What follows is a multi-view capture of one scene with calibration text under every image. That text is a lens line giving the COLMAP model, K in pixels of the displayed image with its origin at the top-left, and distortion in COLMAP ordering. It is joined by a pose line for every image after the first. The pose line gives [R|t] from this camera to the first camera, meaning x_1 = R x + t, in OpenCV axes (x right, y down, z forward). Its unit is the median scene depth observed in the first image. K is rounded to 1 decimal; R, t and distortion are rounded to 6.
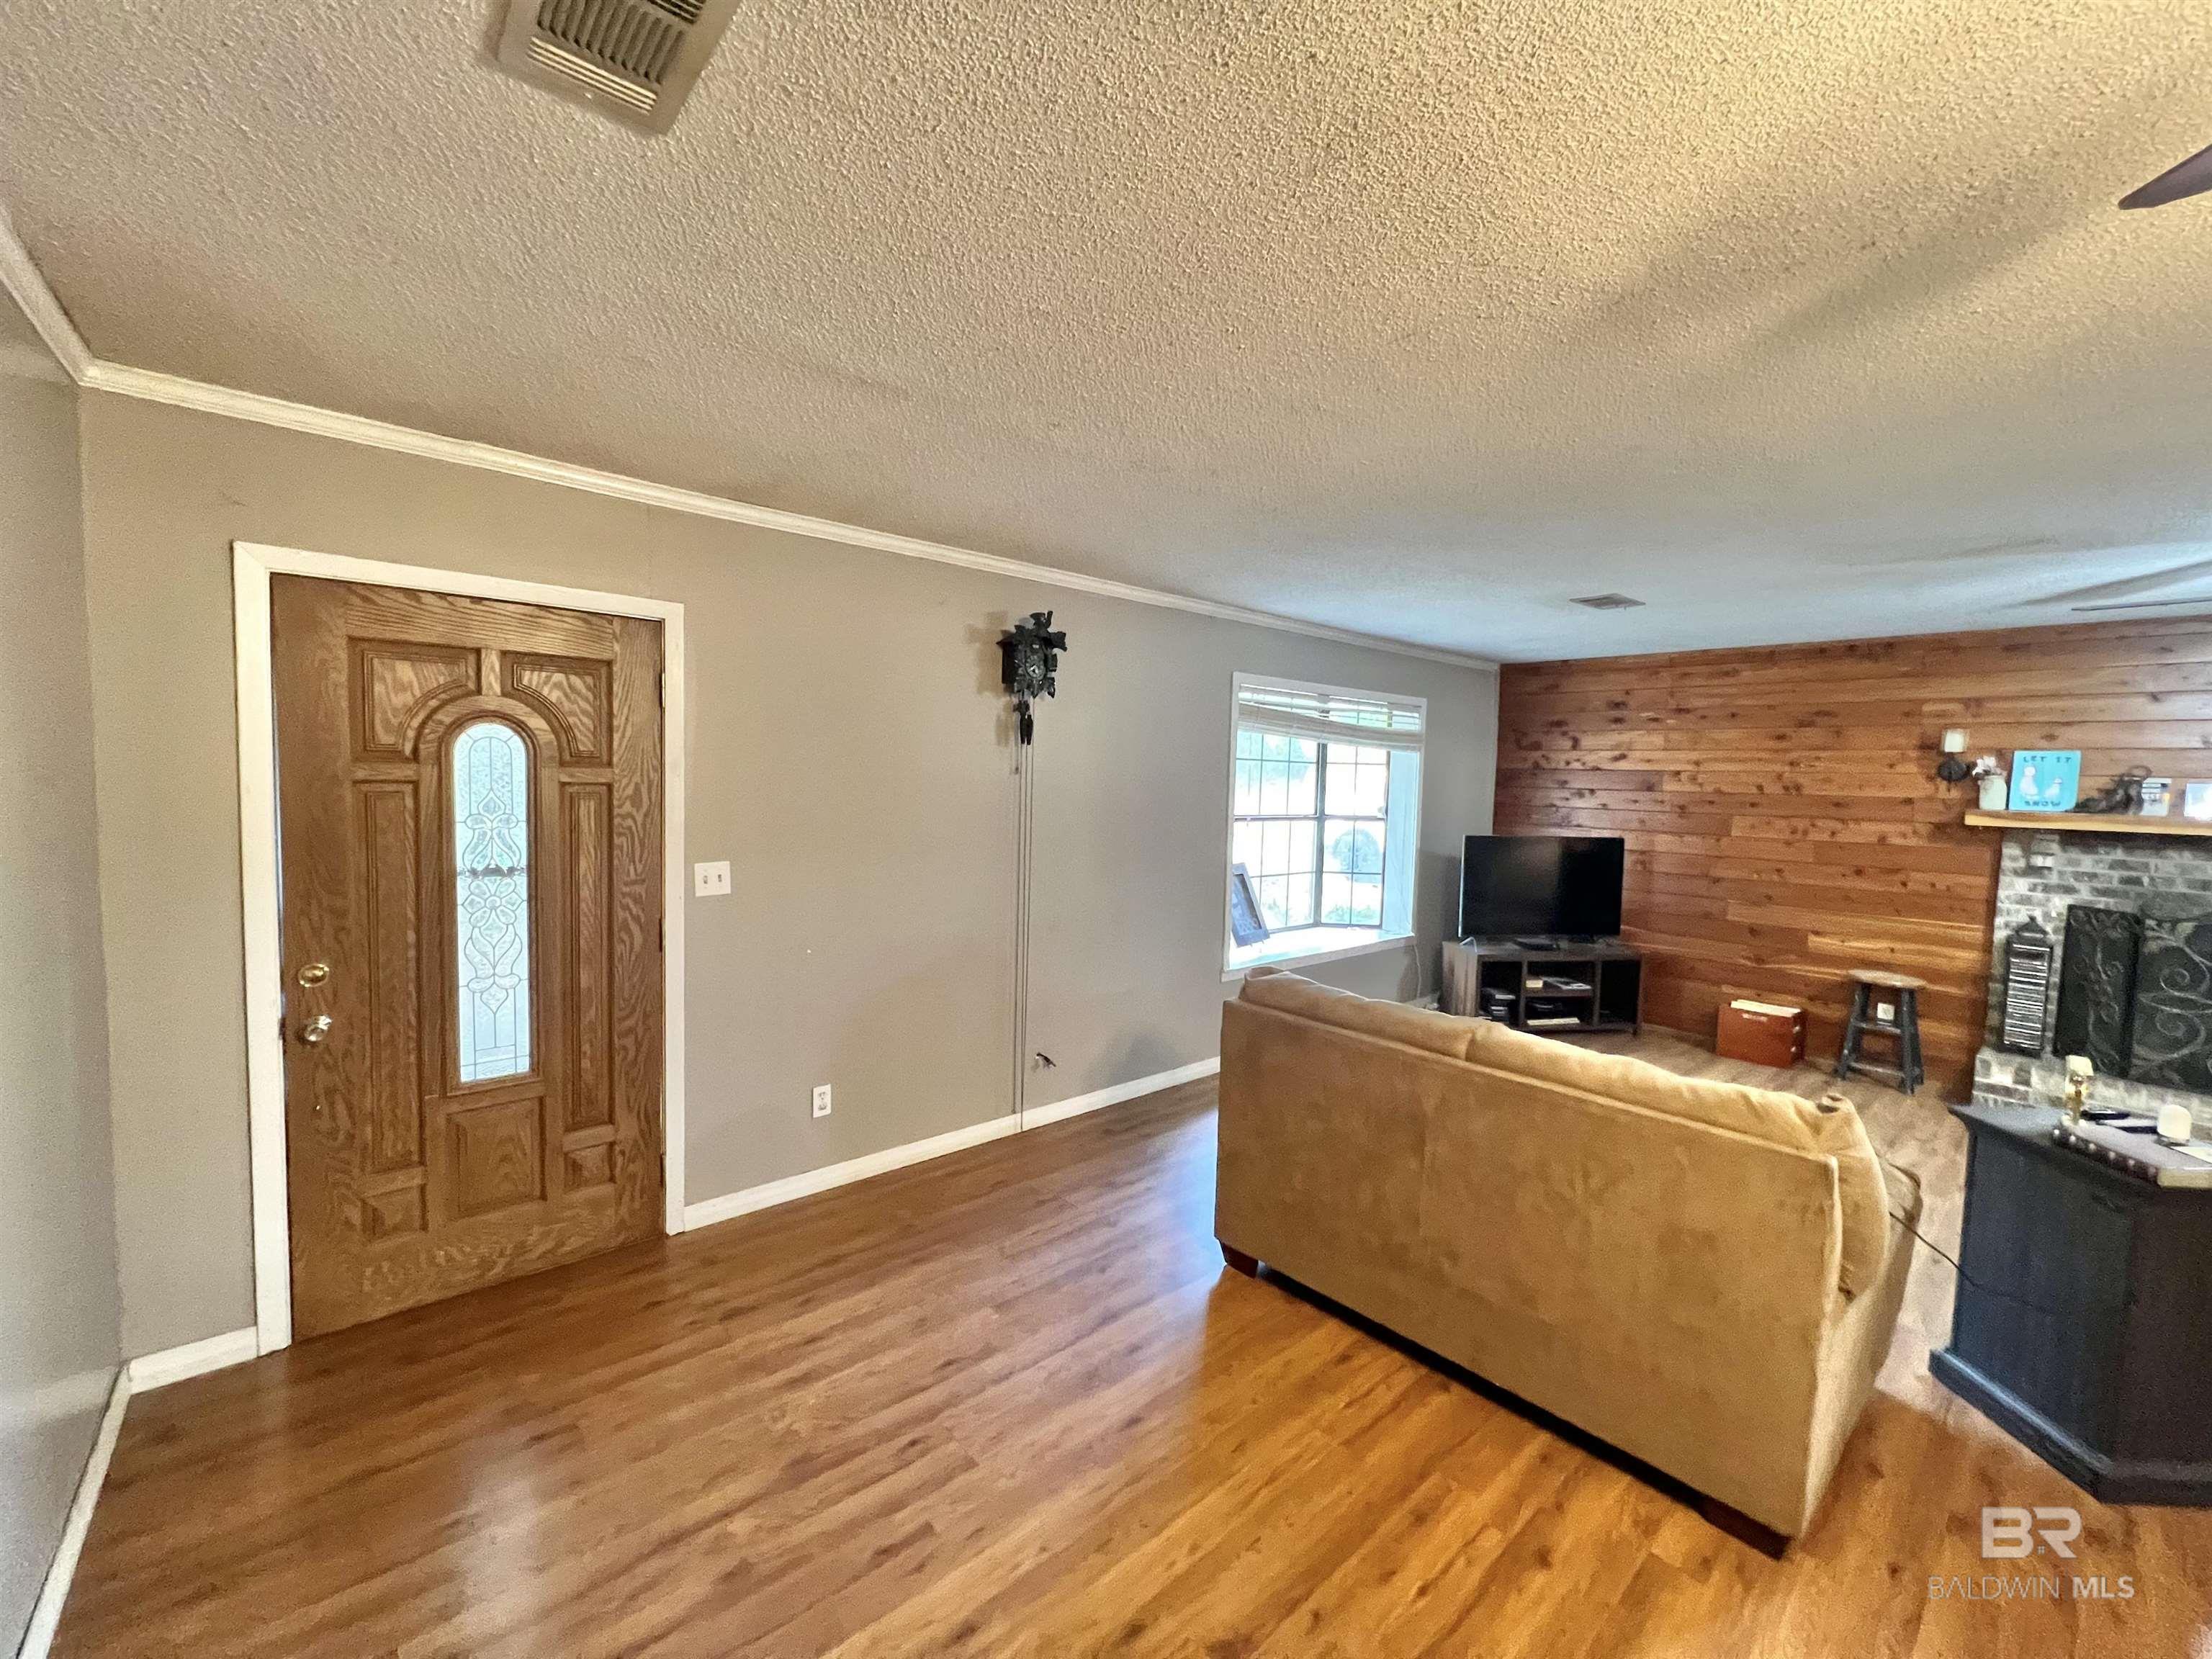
lens RADIAL K [[883.2, 0, 1108.9], [0, 883.2, 831.6], [0, 0, 1]] dist [-0.003255, 0.000034]
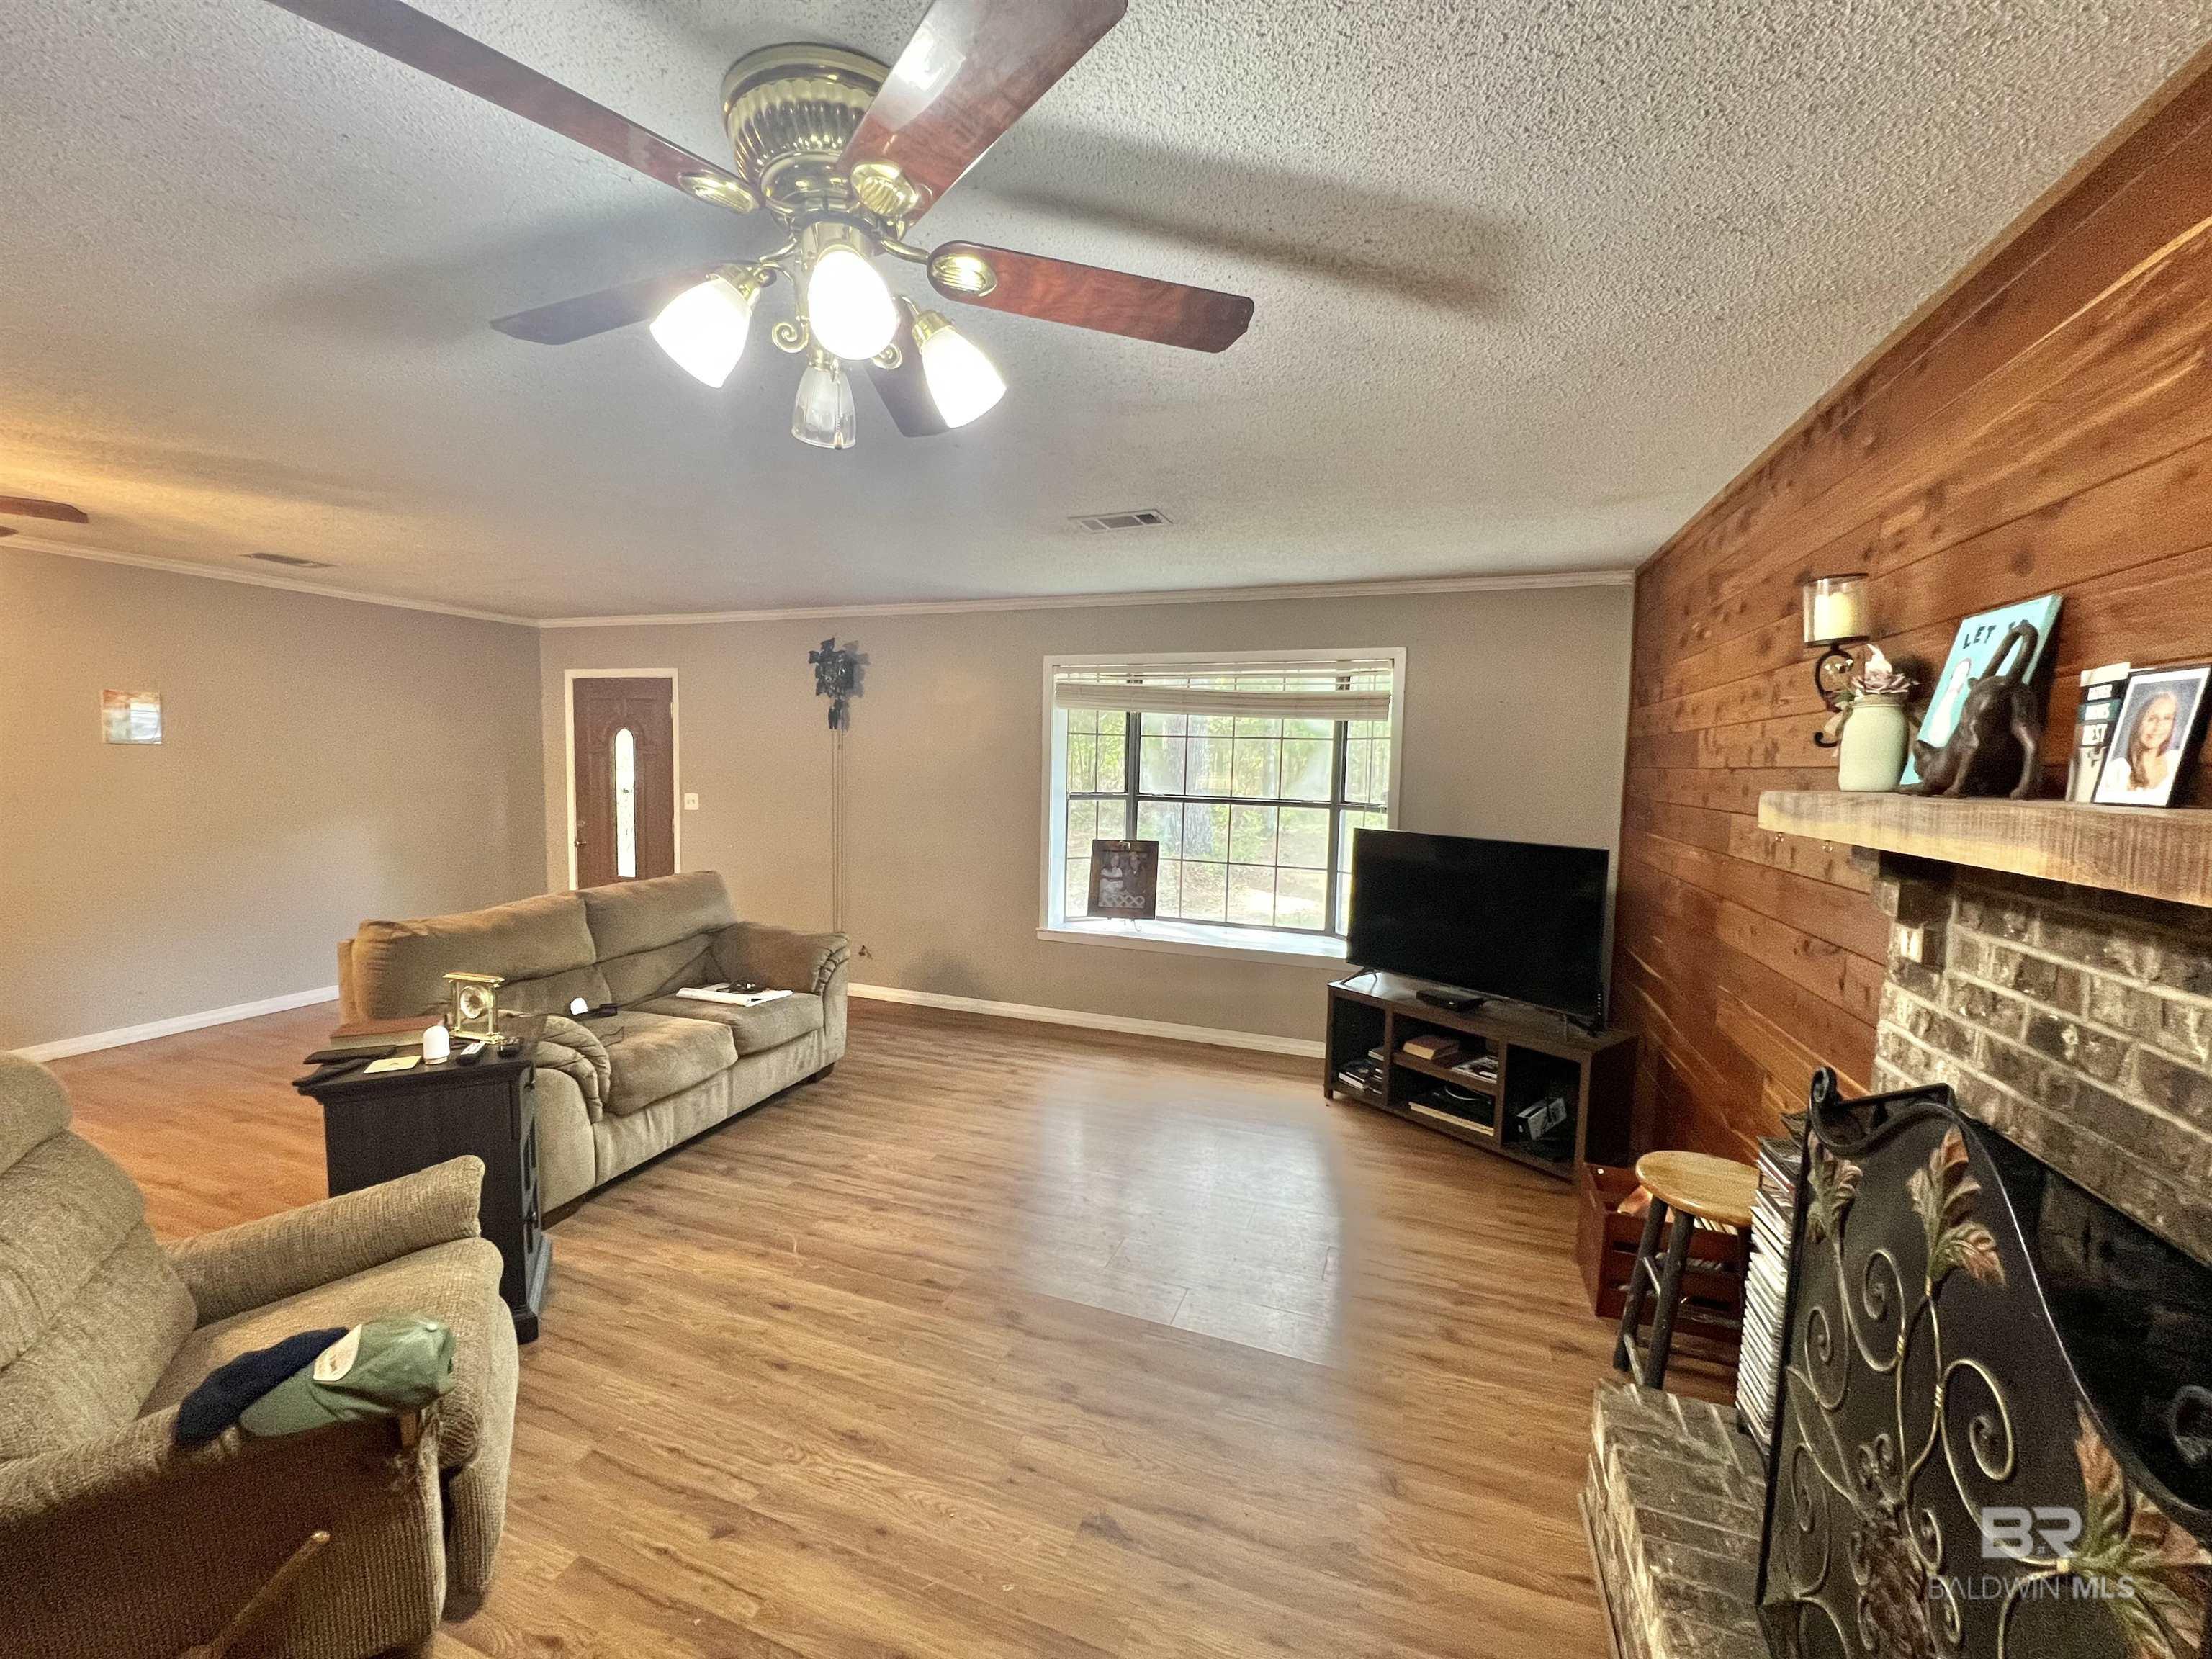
lens RADIAL K [[883.1, 0, 1099.8], [0, 883.1, 835.8], [0, 0, 1]] dist [-0.003488, 0.000606]
pose [[0.481046, 0.059487, -0.874675, 1.058441], [-0.068609, 0.997190, 0.030086, 0.003744], [0.874006, 0.045538, 0.483776, 0.499305]]
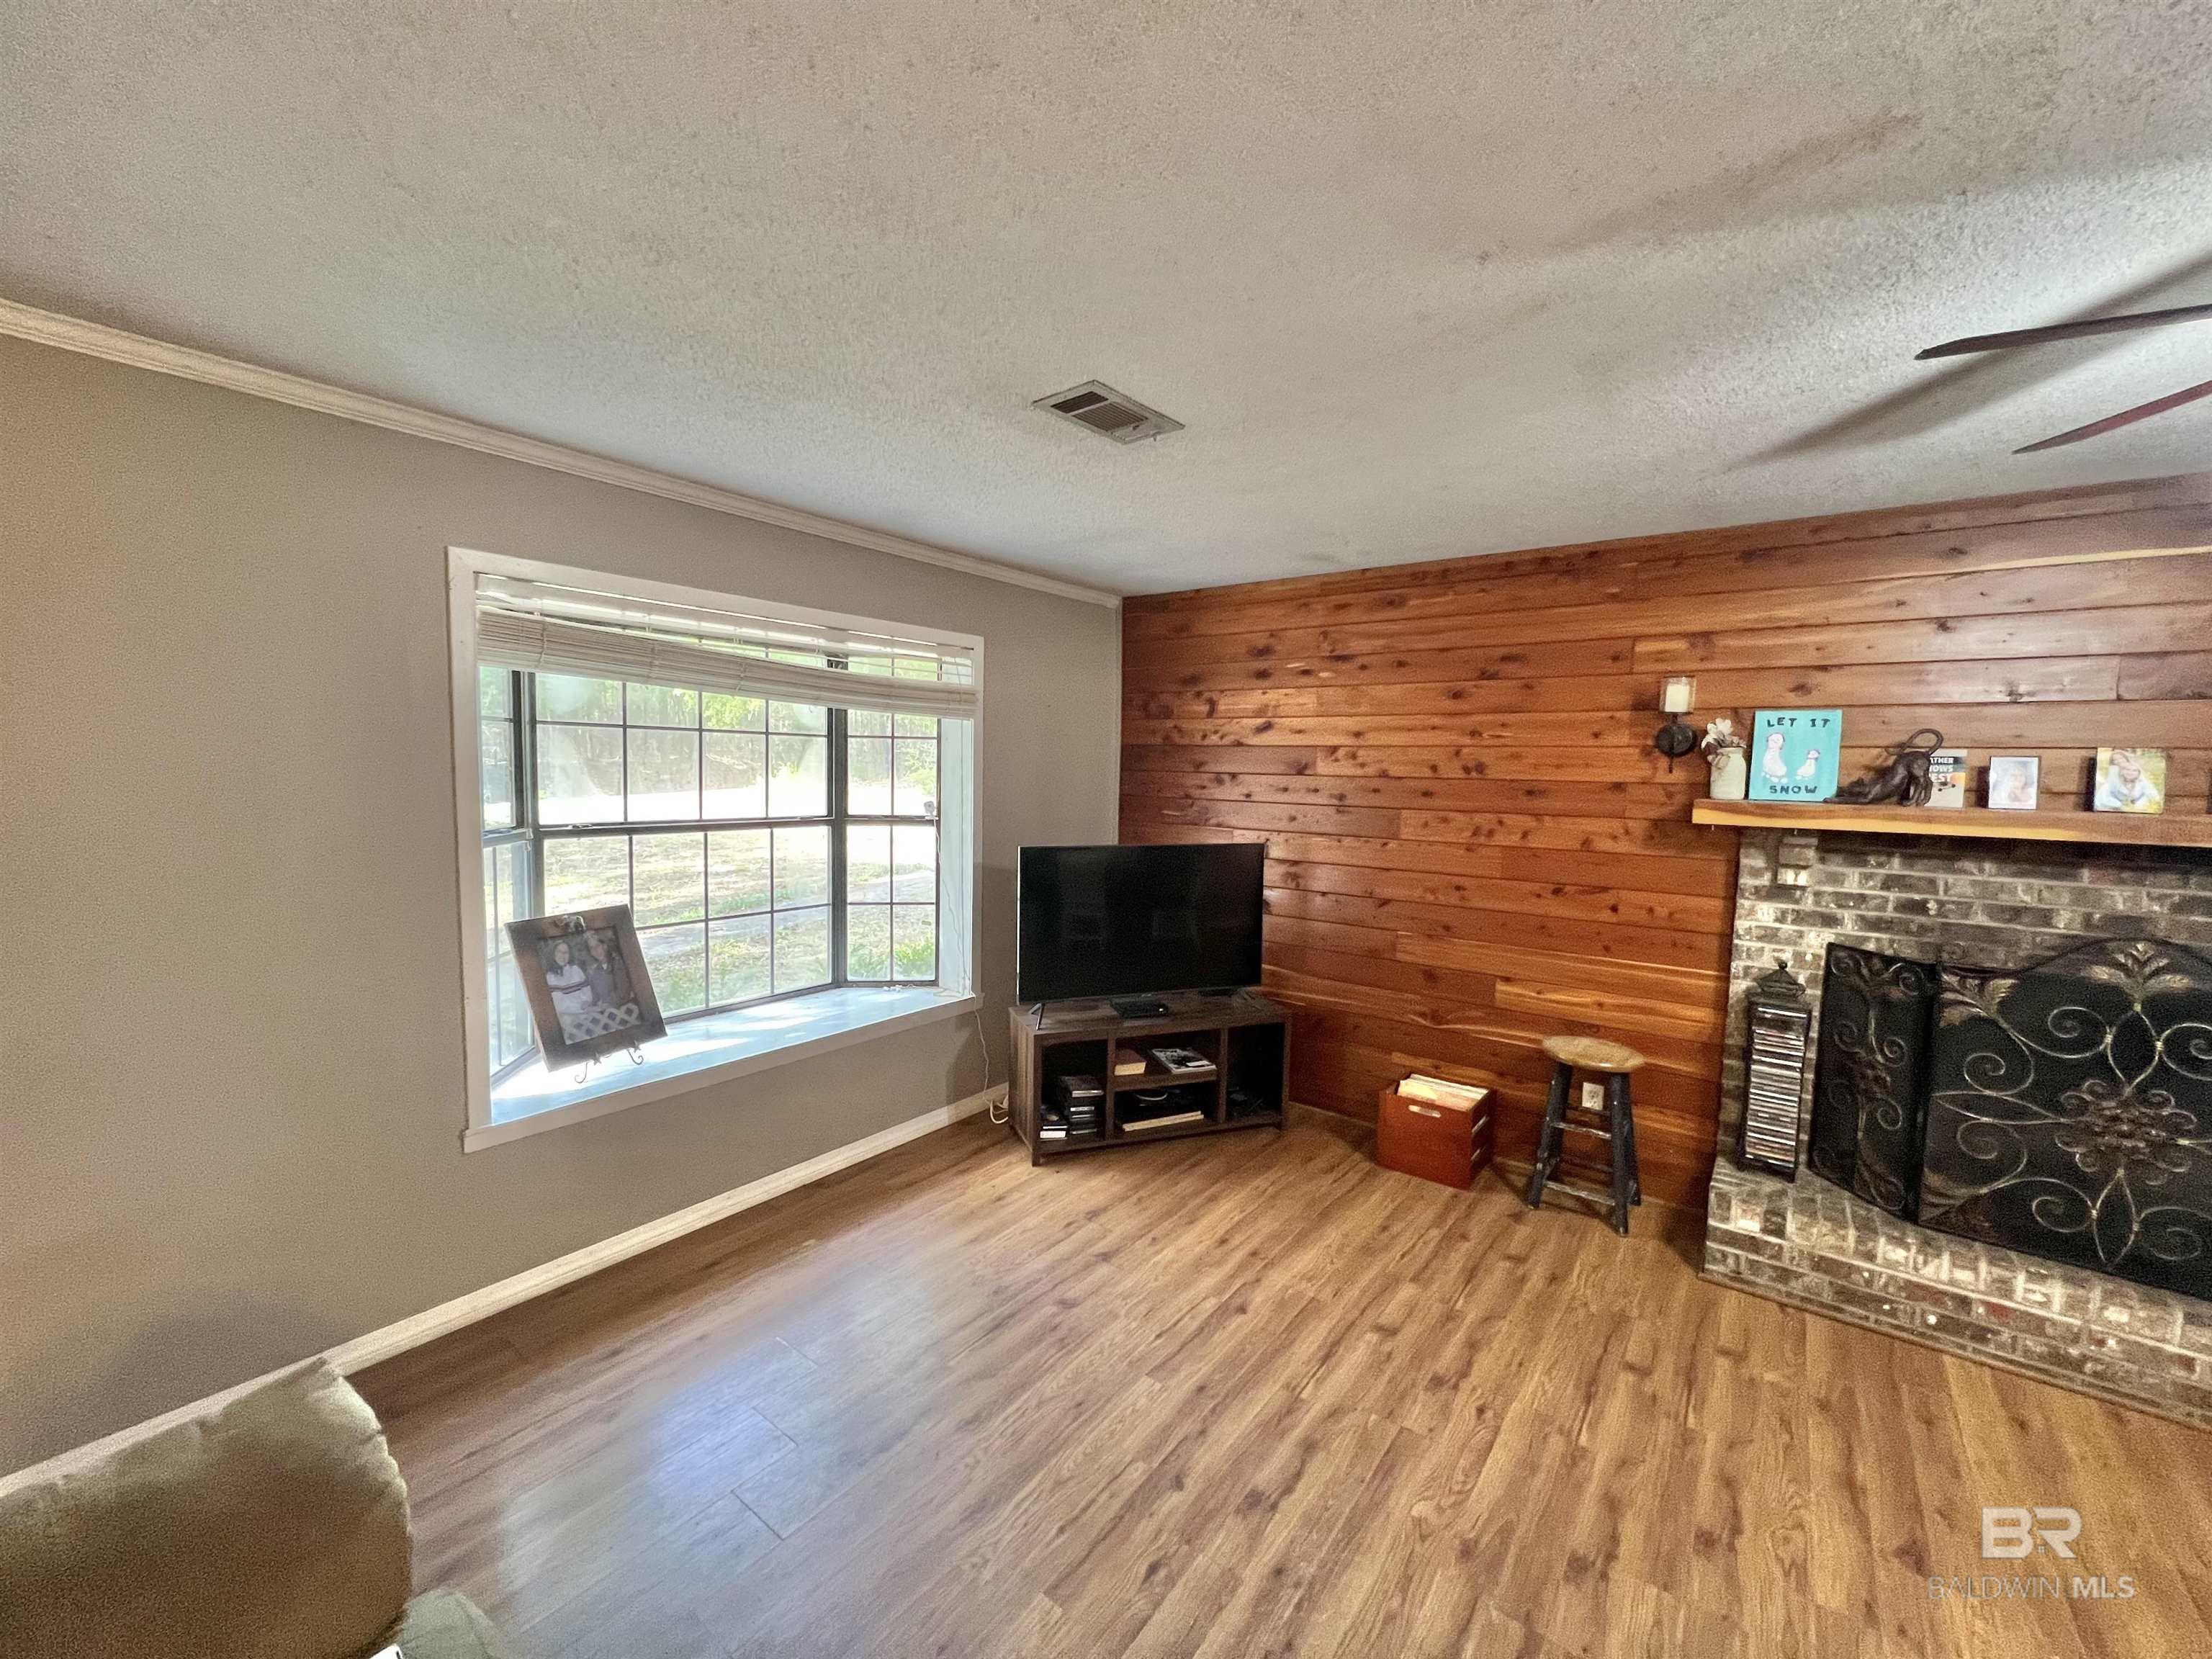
lens RADIAL K [[883.1, 0, 1106.0], [0, 883.1, 832.3], [0, 0, 1]] dist [-0.003488, 0.000606]
pose [[0.980996, -0.021737, 0.192809, 0.378651], [0.018593, 0.999663, 0.018100, -0.018666], [-0.193137, -0.014171, 0.981069, 0.399312]]
